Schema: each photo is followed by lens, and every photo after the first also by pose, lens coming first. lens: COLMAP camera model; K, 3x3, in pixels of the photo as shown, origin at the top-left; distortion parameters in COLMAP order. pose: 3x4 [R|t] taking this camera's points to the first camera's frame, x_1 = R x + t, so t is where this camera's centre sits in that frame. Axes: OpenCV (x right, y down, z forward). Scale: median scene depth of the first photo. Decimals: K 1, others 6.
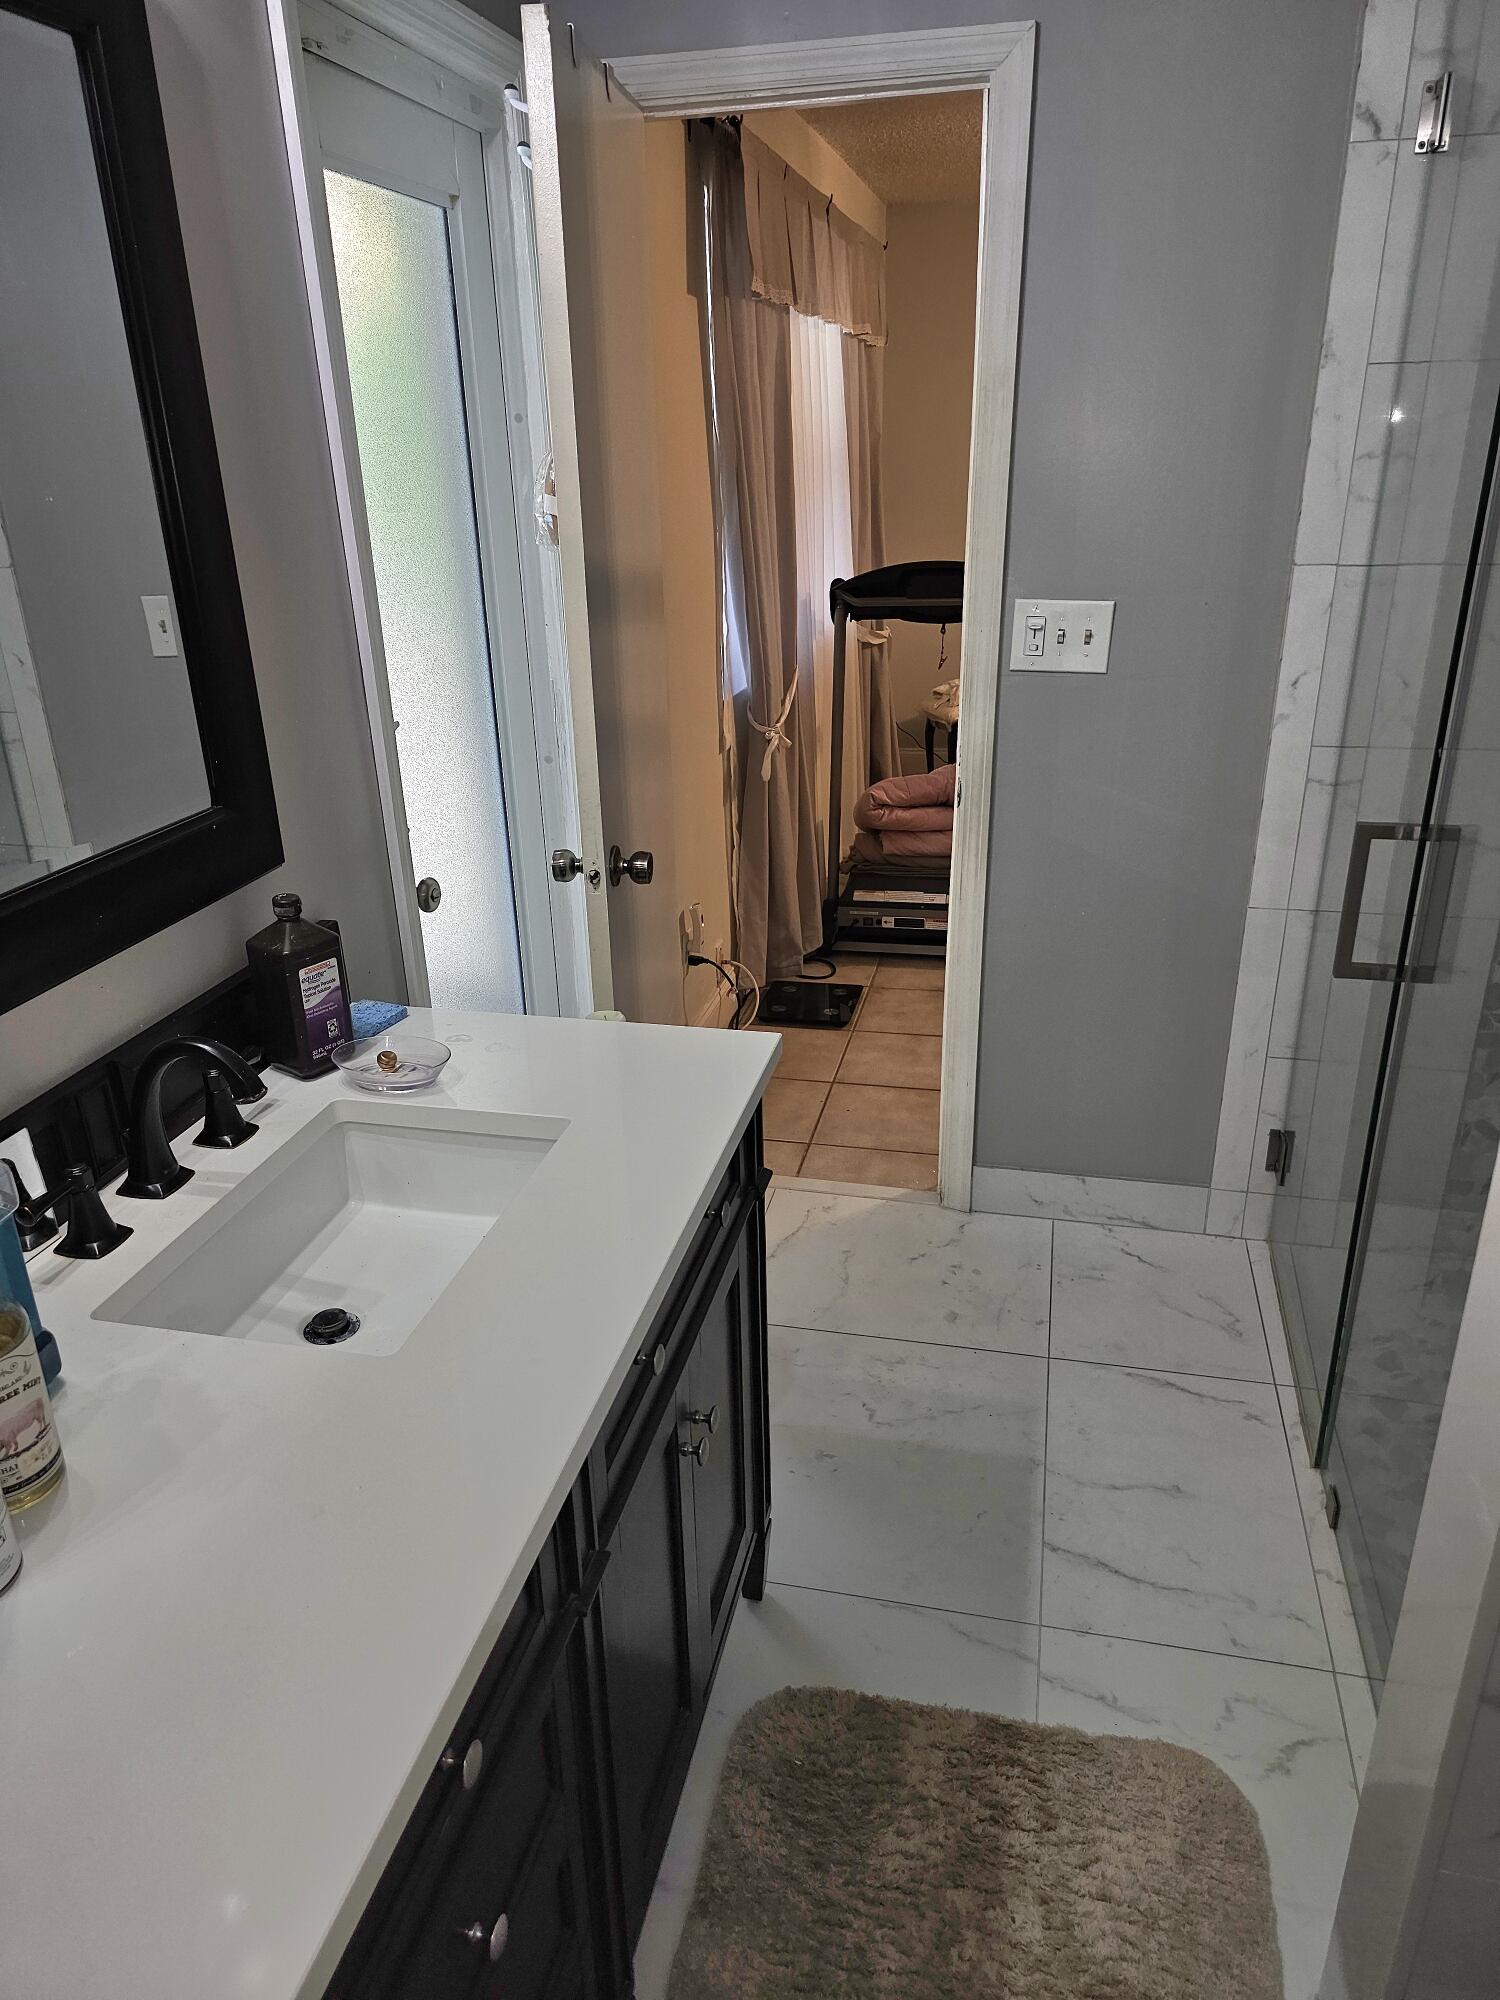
lens RADIAL K [[1351.2, 0, 750.0], [0, 1351.2, 1000.0], [0, 0, 1]] dist [0.085100, -0.062610]
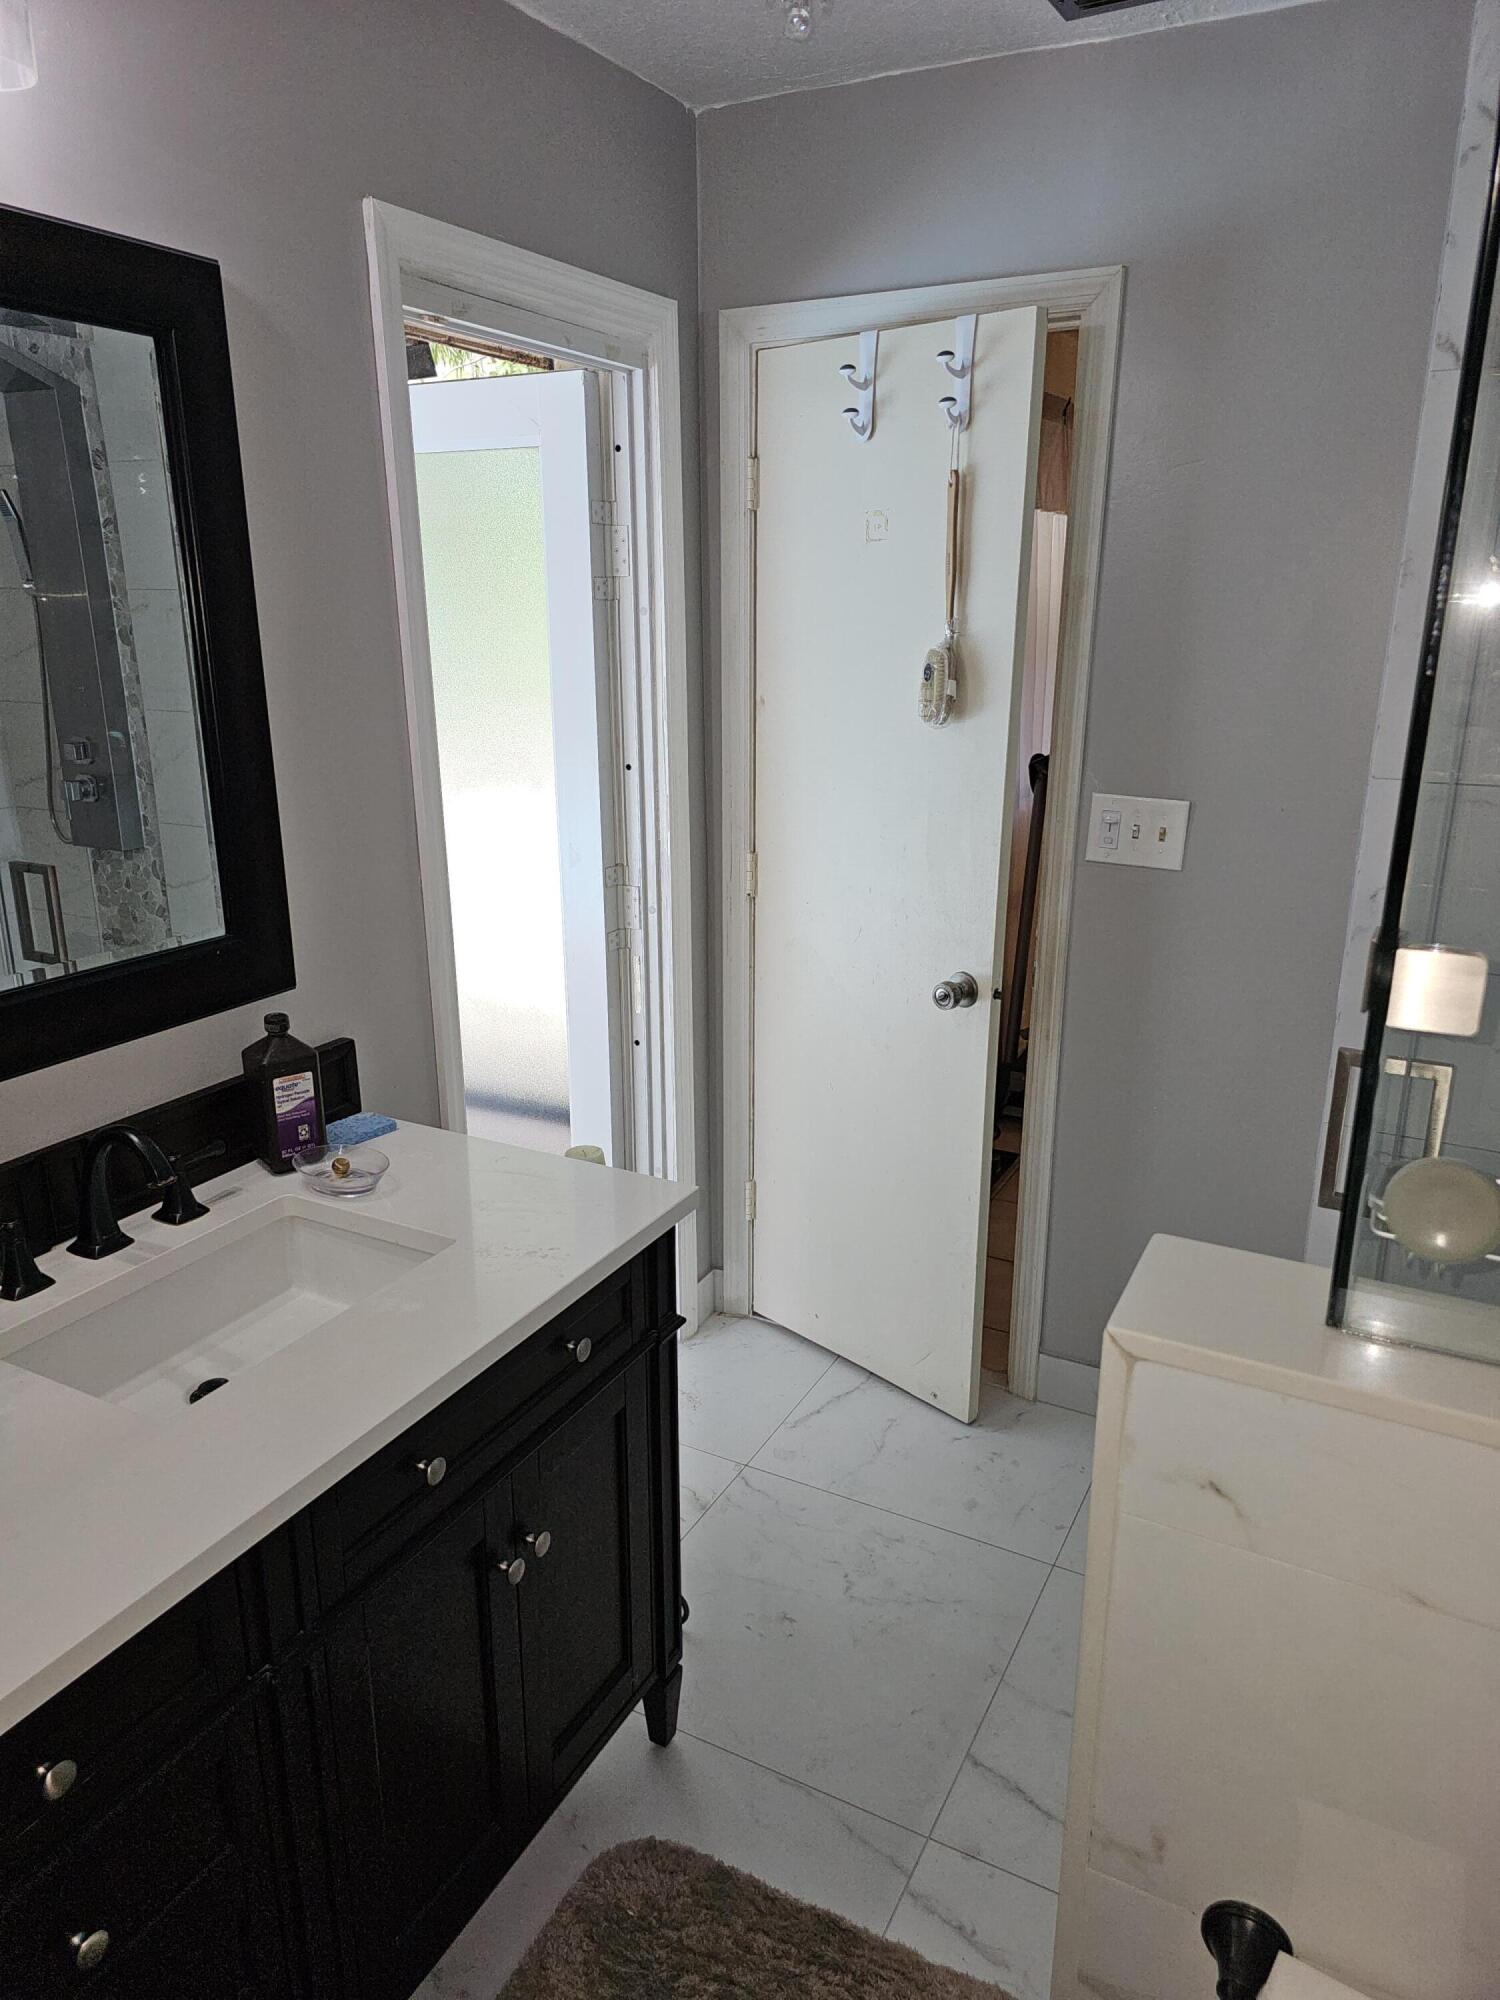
lens RADIAL K [[1353.2, 0, 754.1], [0, 1353.2, 1015.9], [0, 0, 1]] dist [0.078906, -0.041903]
pose [[0.966330, 0.098886, -0.237547, 0.323100], [-0.119835, 0.989927, -0.075393, -0.035457], [0.227699, 0.101321, 0.968446, -0.035835]]
